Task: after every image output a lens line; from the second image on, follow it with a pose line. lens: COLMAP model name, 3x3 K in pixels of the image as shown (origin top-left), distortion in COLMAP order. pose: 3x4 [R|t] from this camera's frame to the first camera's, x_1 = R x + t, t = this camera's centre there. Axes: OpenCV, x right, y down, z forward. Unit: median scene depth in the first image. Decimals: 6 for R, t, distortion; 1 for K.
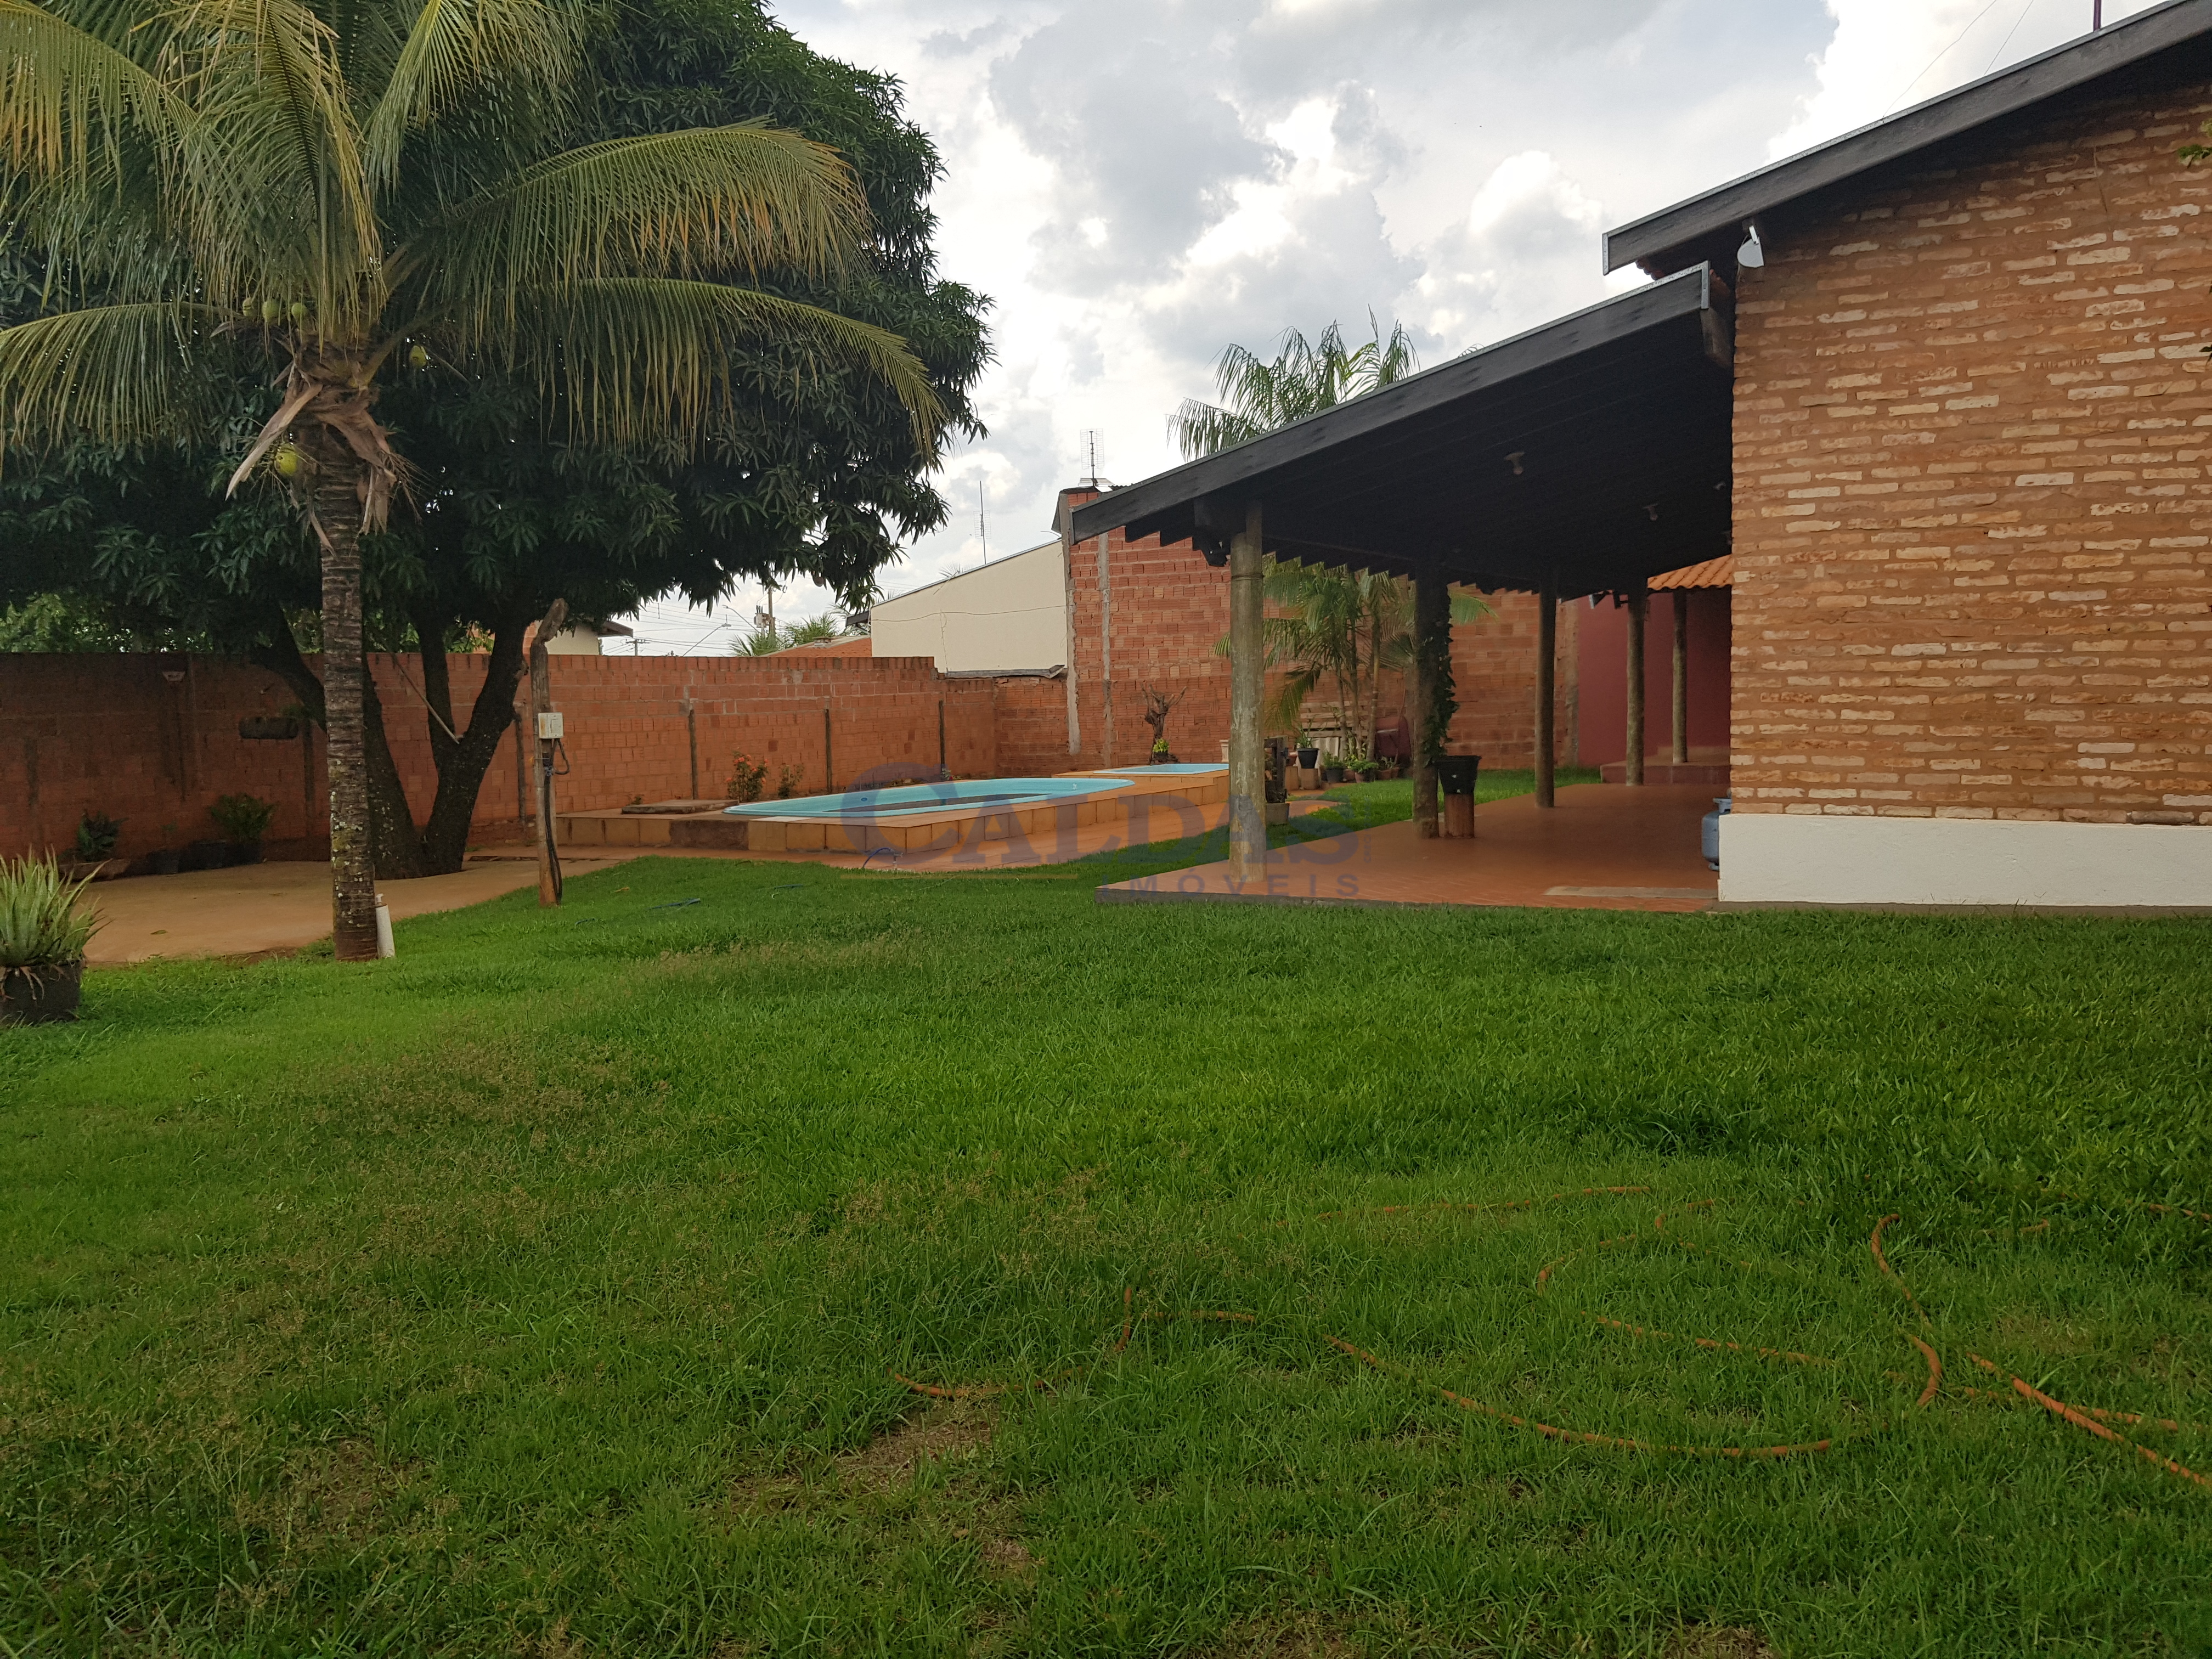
lens RADIAL K [[1736.8, 0, 1073.3], [0, 1736.8, 818.0], [0, 0, 1]] dist [0.071760, -0.134793]
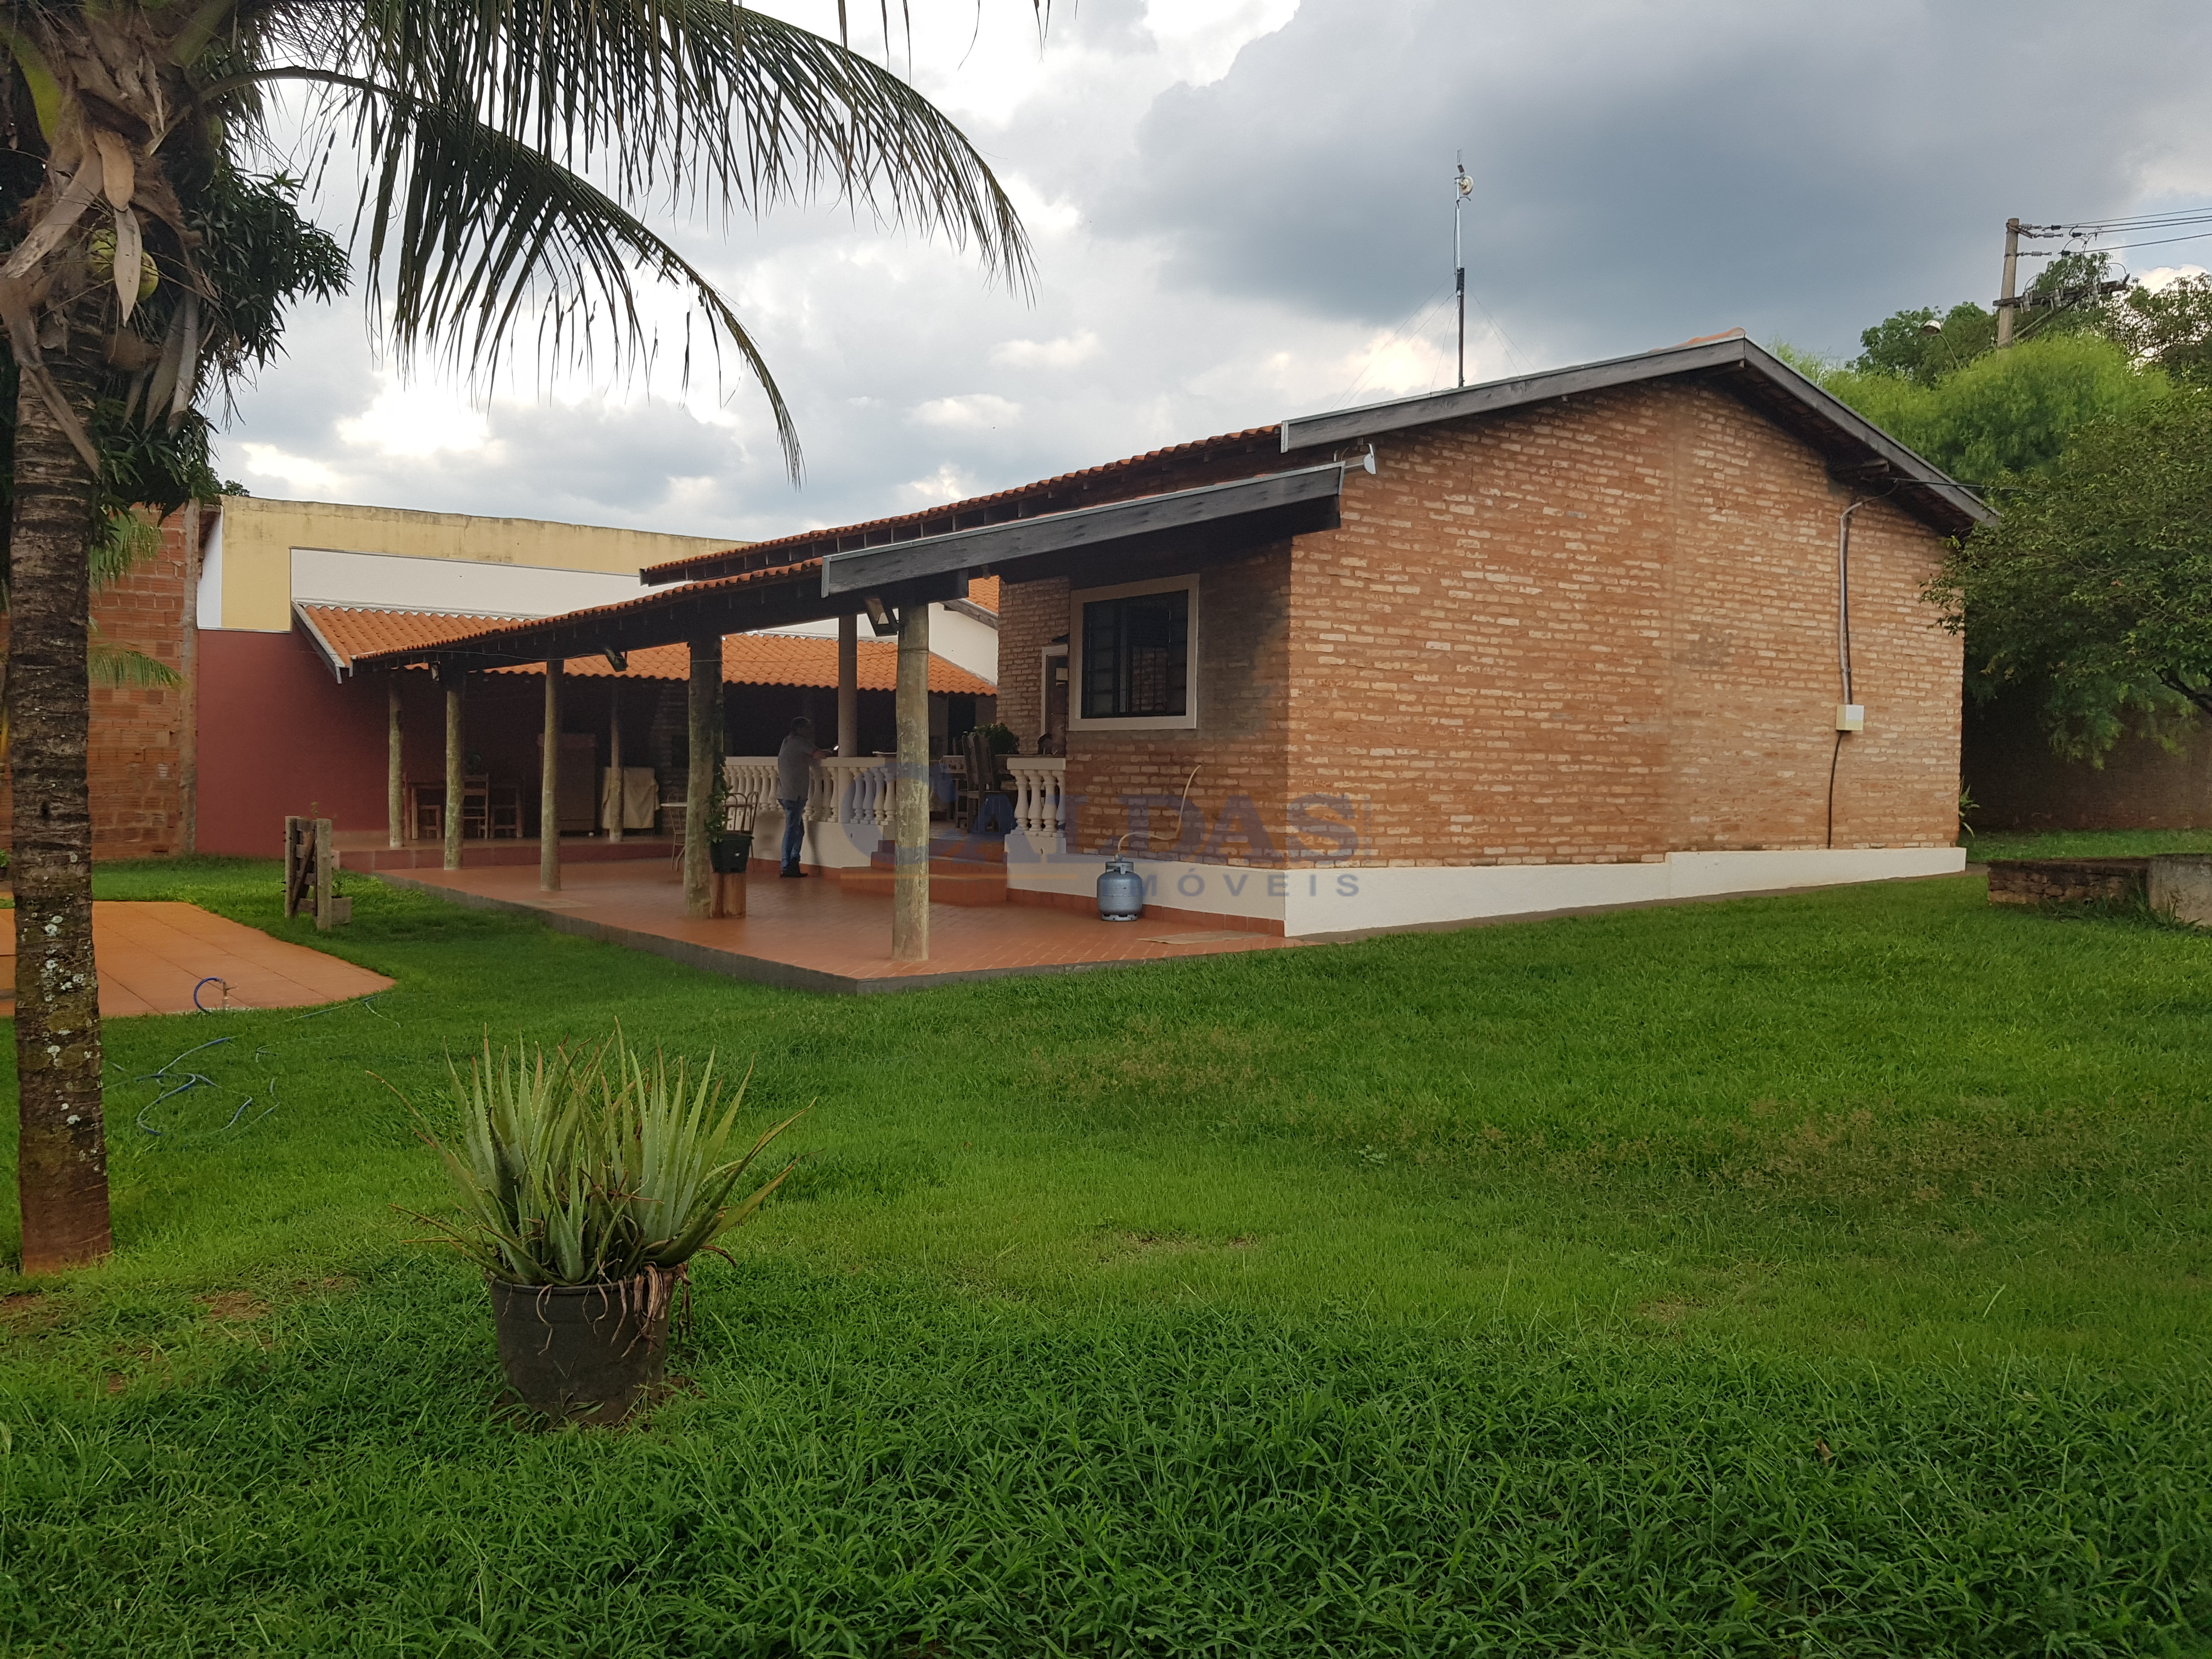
lens RADIAL K [[1736.8, 0, 1073.3], [0, 1736.8, 818.0], [0, 0, 1]] dist [0.071760, -0.134793]
pose [[0.411252, -0.001292, 0.911521, -0.932086], [0.048090, 0.998637, -0.020282, -0.024146], [-0.910252, 0.052176, 0.410754, 0.634843]]
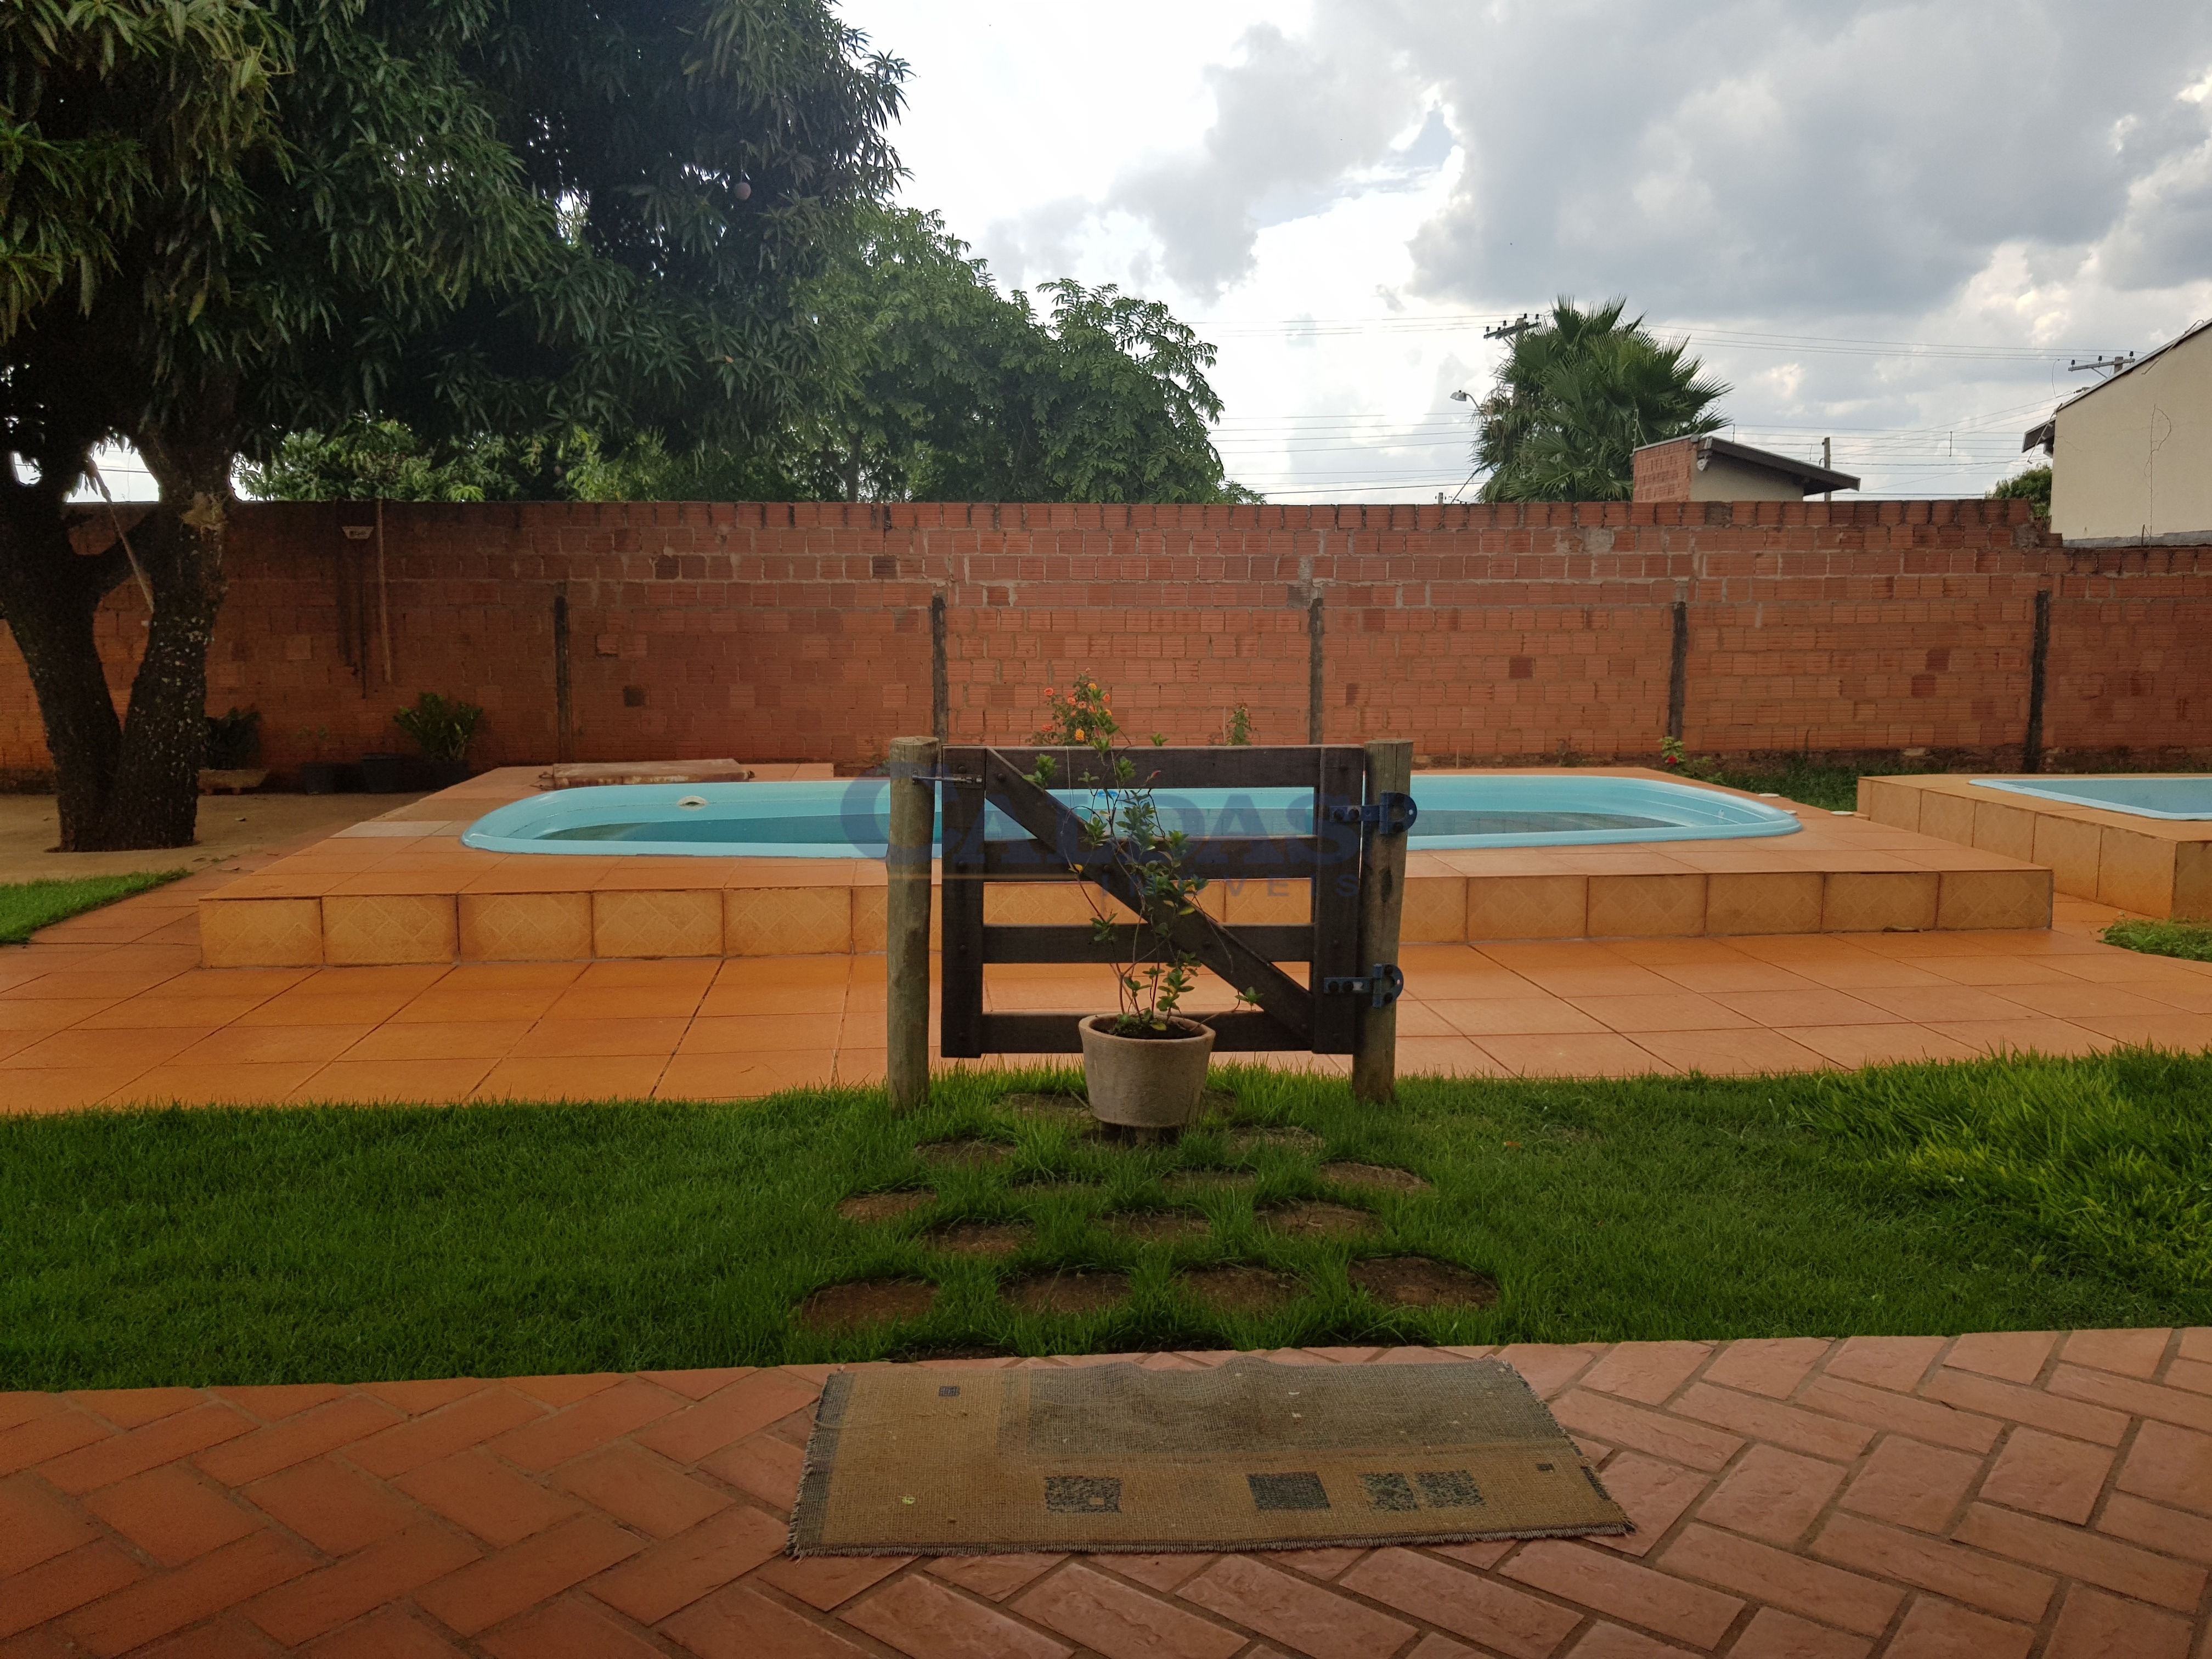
lens RADIAL K [[1736.8, 0, 1073.3], [0, 1736.8, 818.0], [0, 0, 1]] dist [0.071760, -0.134793]
pose [[0.564215, 0.122469, -0.816494, 0.559728], [-0.072051, 0.992468, 0.099076, -0.108884], [0.822478, 0.002929, 0.568790, 1.609692]]
